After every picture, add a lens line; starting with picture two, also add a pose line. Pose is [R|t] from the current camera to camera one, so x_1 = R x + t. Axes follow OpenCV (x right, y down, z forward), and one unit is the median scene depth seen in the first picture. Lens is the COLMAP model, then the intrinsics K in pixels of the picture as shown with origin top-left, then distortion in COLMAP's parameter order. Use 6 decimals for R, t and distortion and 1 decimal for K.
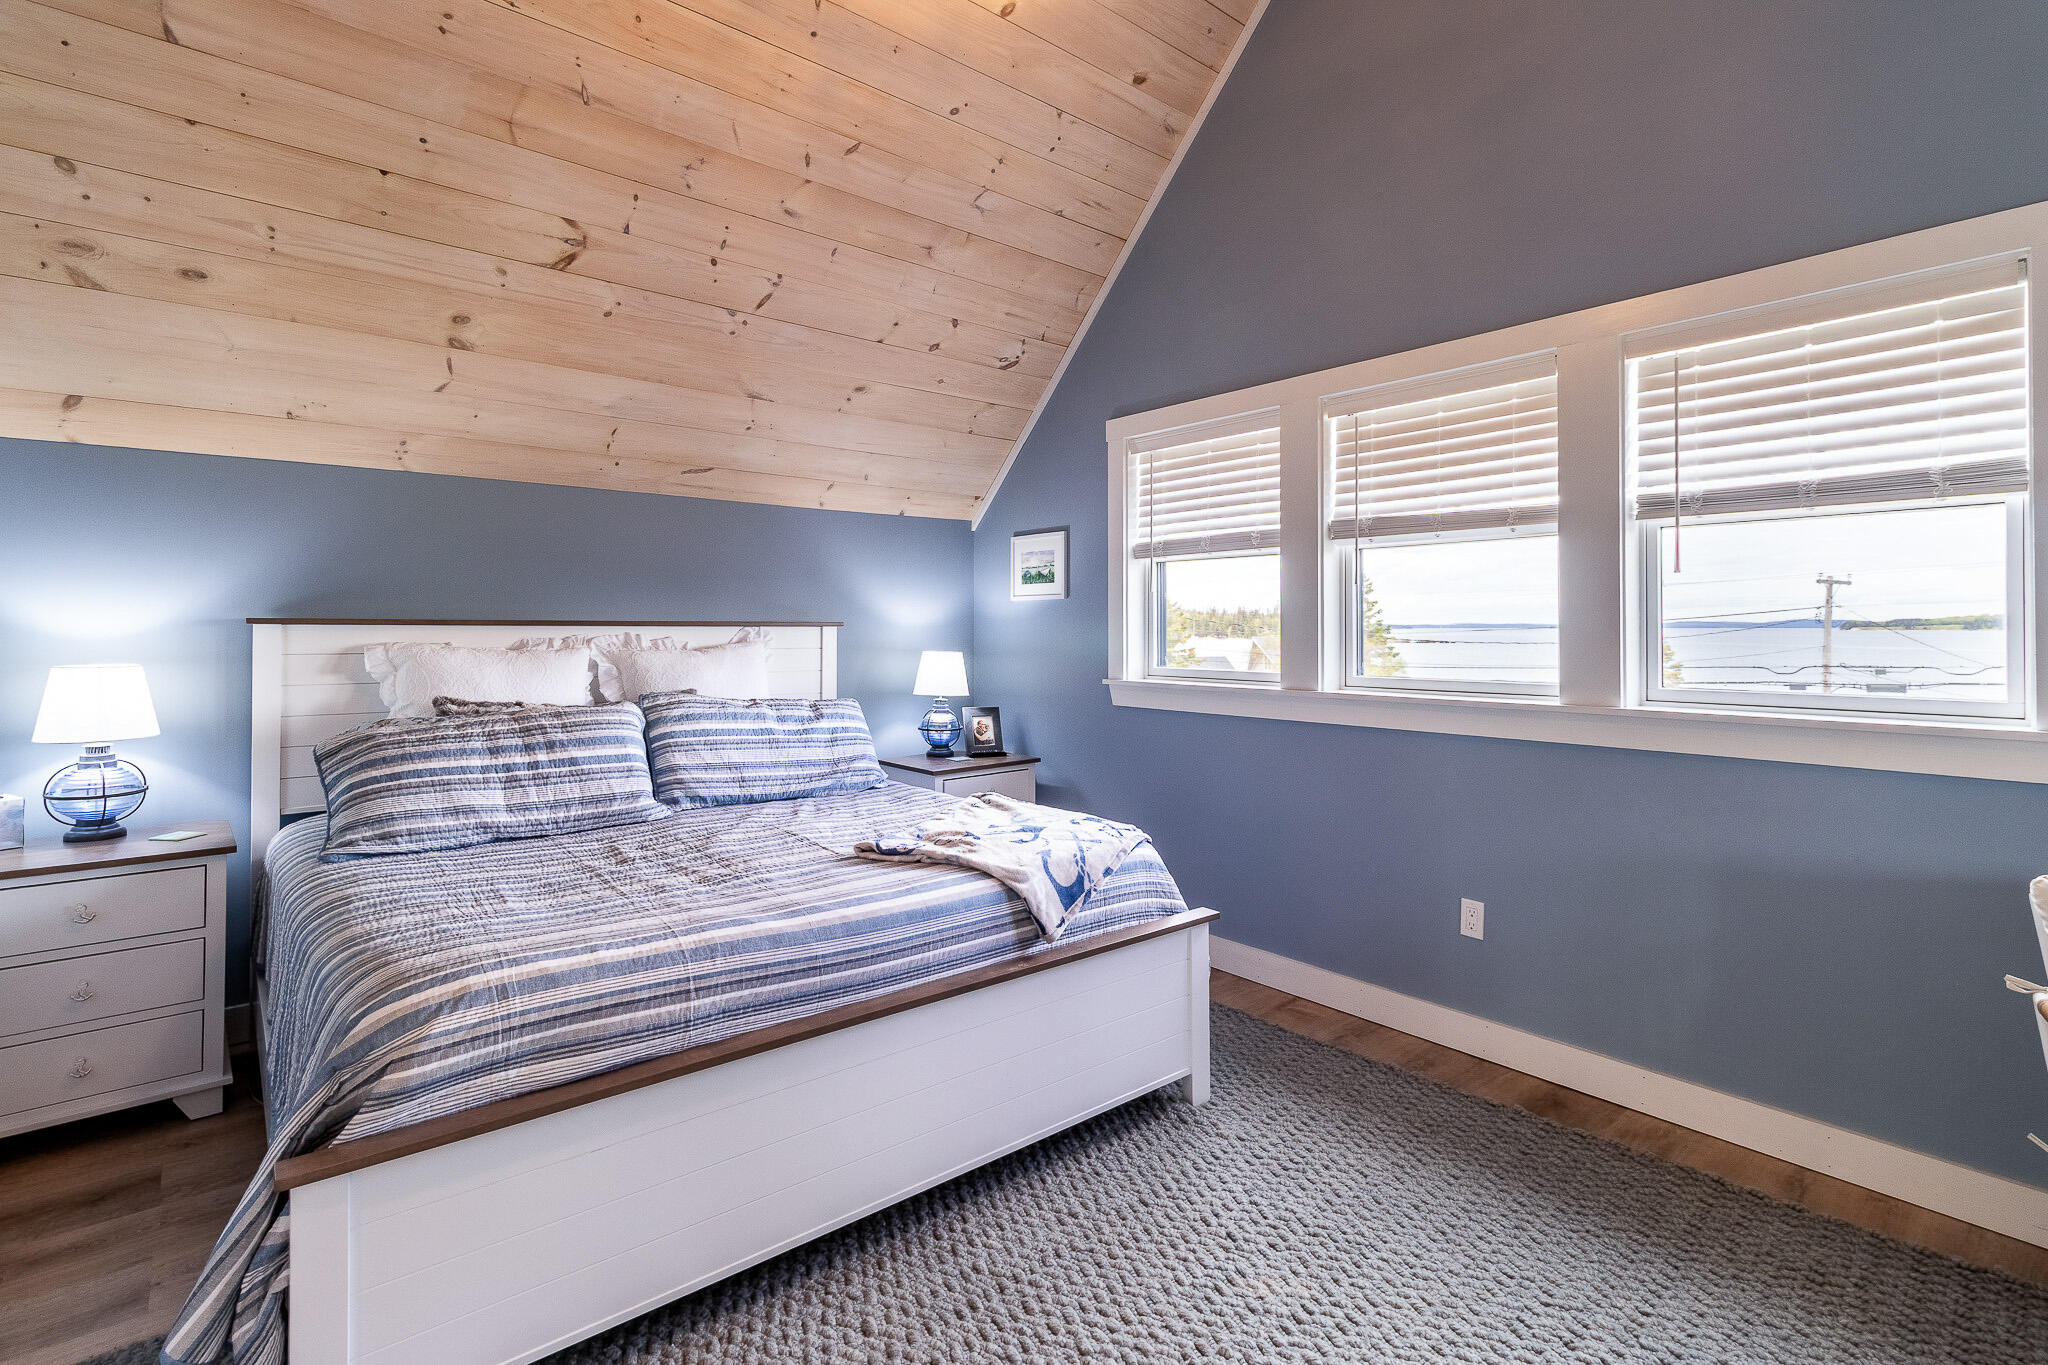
lens RADIAL K [[982.1, 0, 1053.1], [0, 982.1, 645.1], [0, 0, 1]] dist [0.001221, 0.001939]
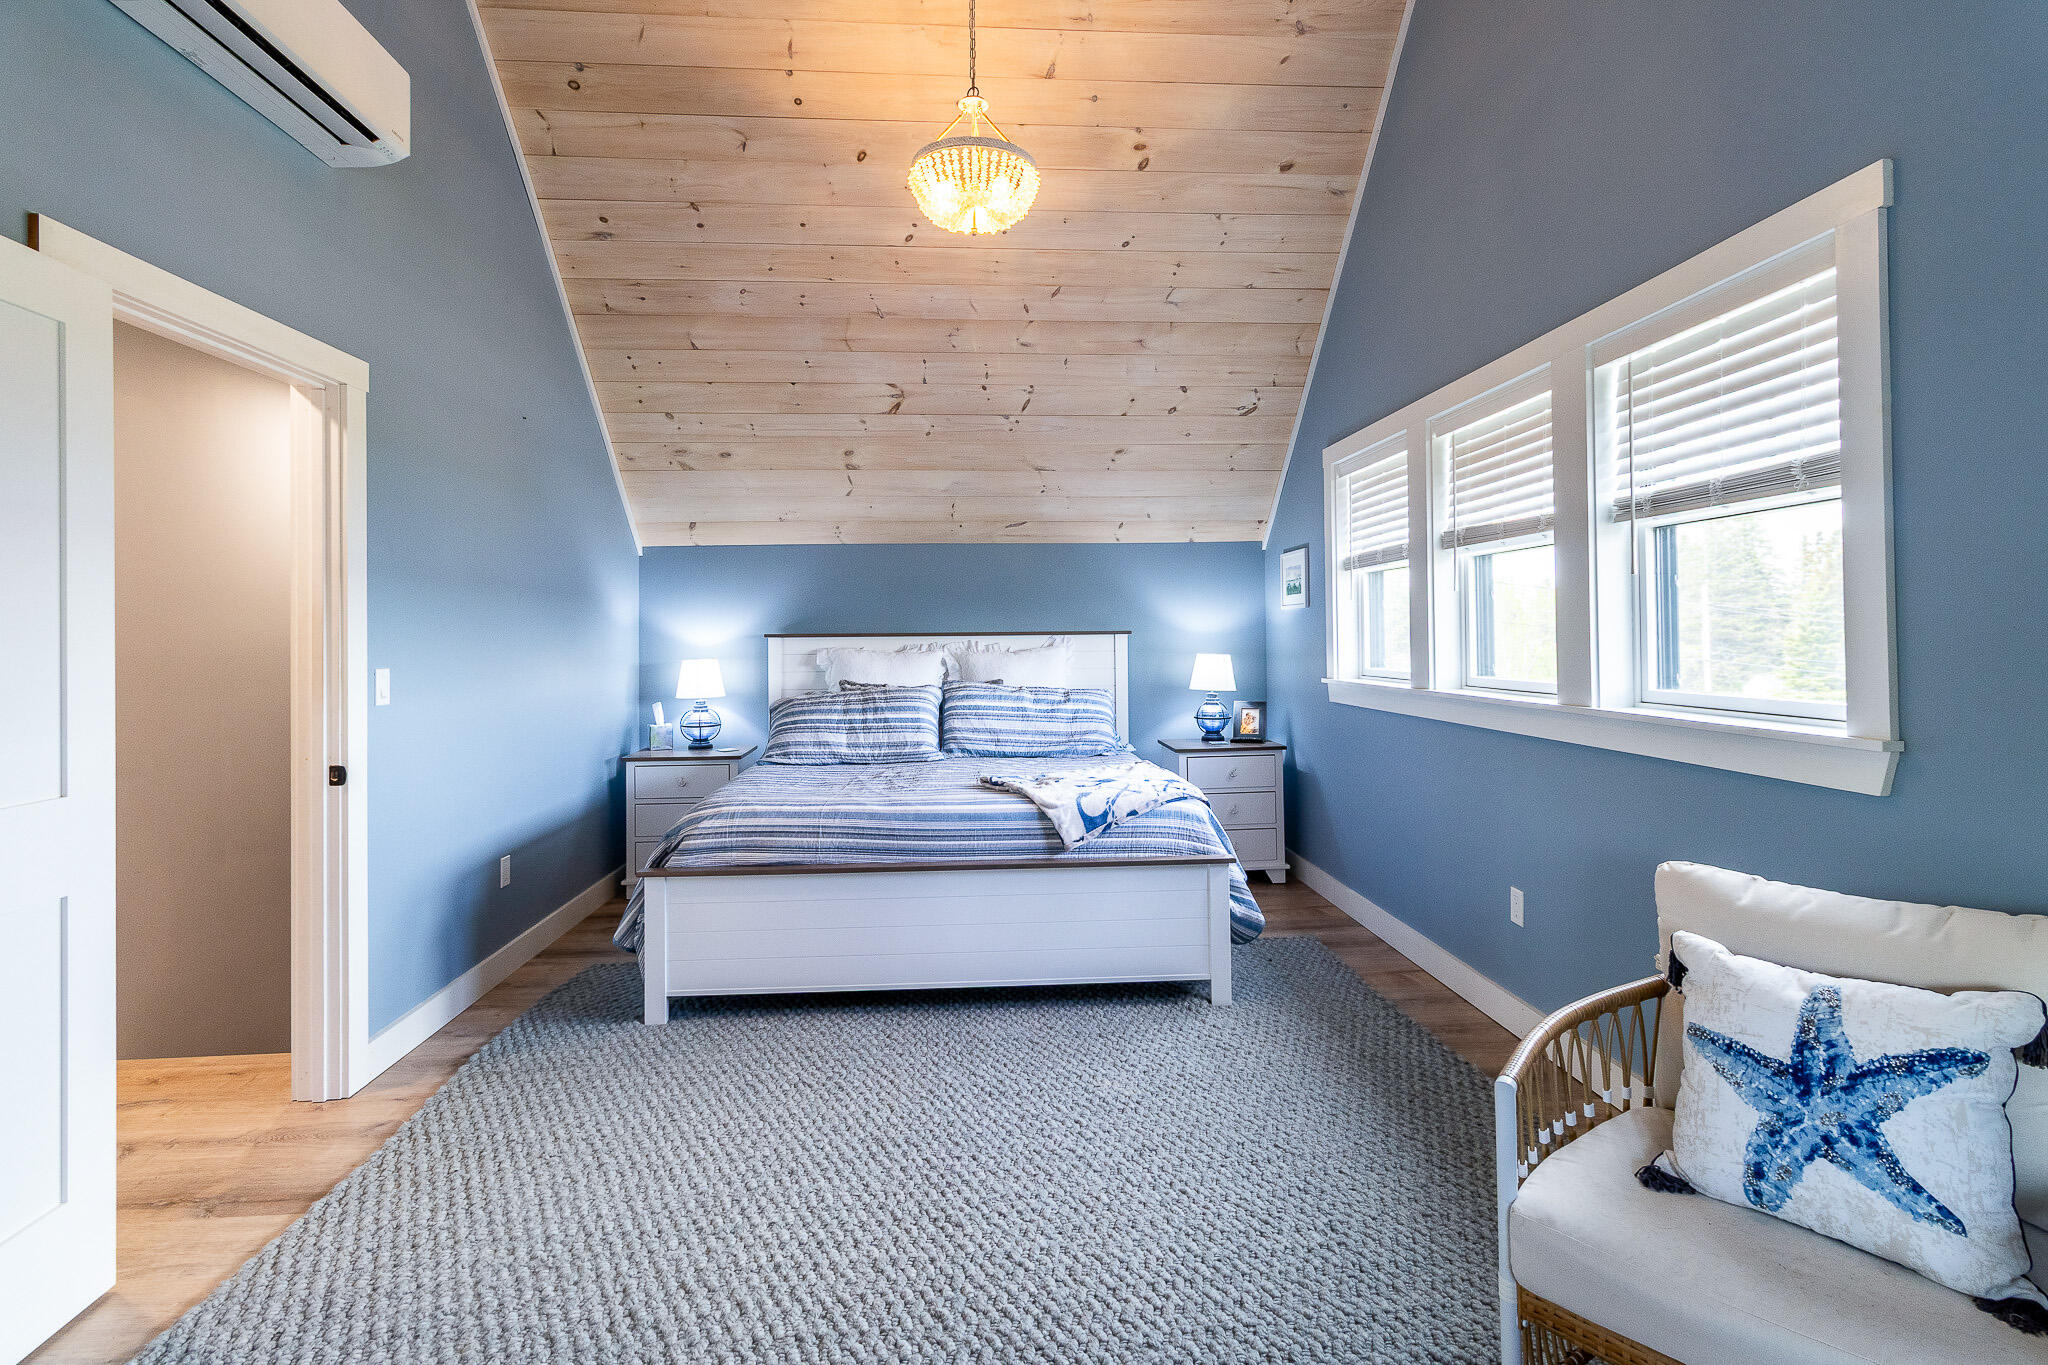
lens RADIAL K [[982.1, 0, 1024.2], [0, 982.1, 663.3], [0, 0, 1]] dist [0.001221, 0.001939]
pose [[0.801794, 0.007231, -0.597557, 0.605134], [0.001768, 0.999894, 0.014473, 0.000661], [0.597598, -0.012661, 0.801696, -0.152625]]
